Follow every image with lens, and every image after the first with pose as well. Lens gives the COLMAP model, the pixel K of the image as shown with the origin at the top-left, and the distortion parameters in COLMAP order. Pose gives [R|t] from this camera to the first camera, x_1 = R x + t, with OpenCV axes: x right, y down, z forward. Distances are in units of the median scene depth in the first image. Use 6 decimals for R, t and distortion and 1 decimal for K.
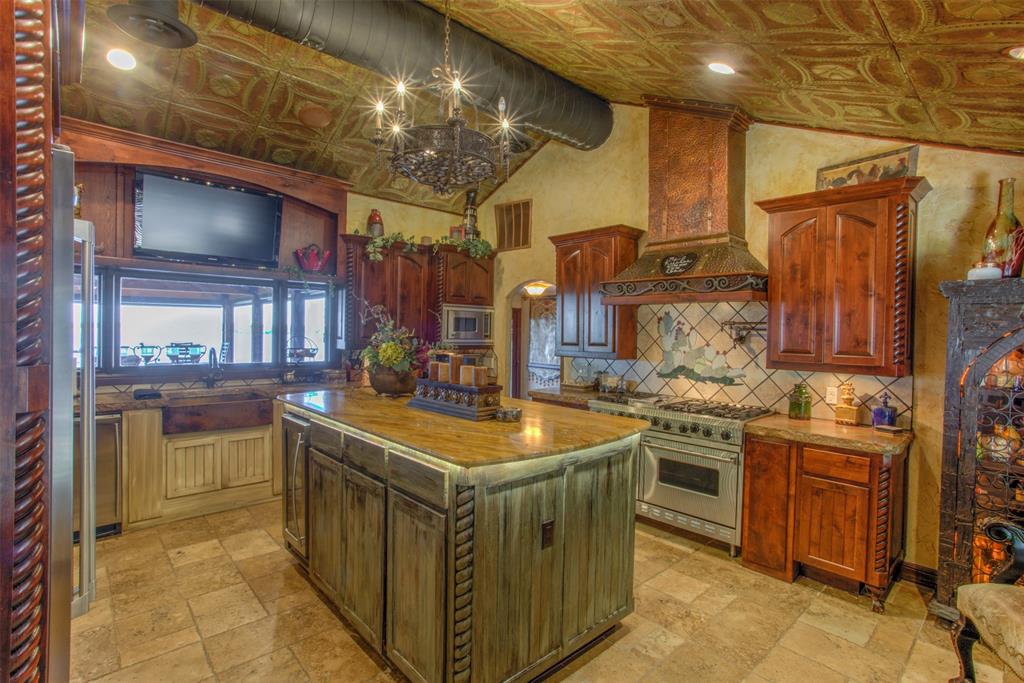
lens RADIAL K [[488.4, 0, 512.0], [0, 488.4, 341.5], [0, 0, 1]] dist [-0.037026, 0.000652]
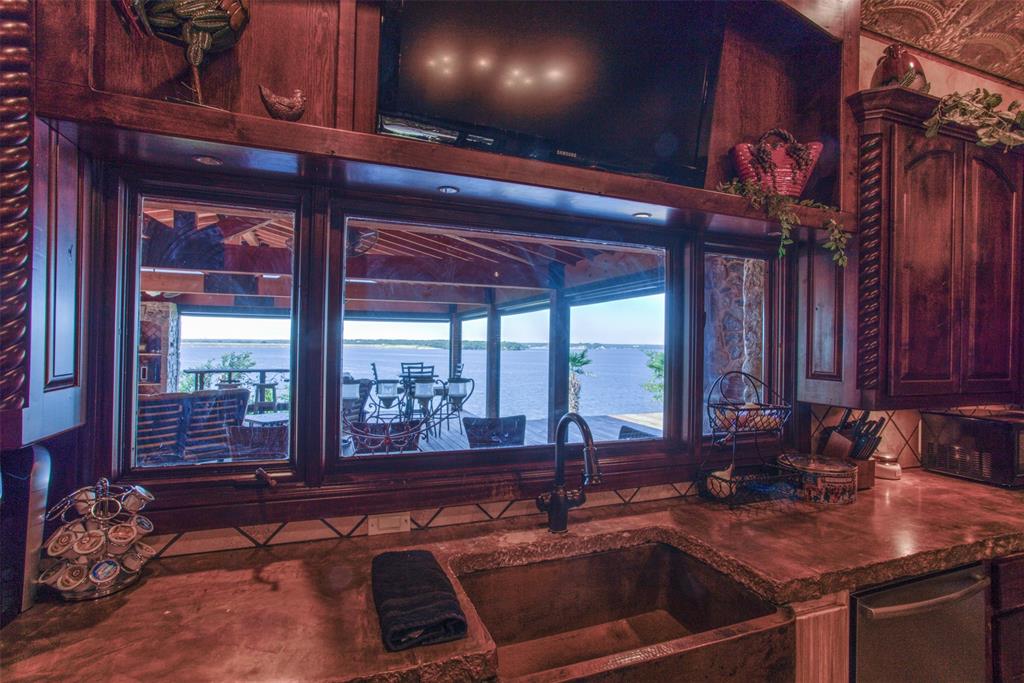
lens RADIAL K [[499.3, 0, 512.0], [0, 499.3, 341.5], [0, 0, 1]] dist [-0.001041, 0.000483]
pose [[0.934929, -0.008474, -0.354733, -0.402309], [-0.003428, 0.999452, -0.032910, -0.020312], [0.354818, 0.031985, 0.934388, 0.489871]]
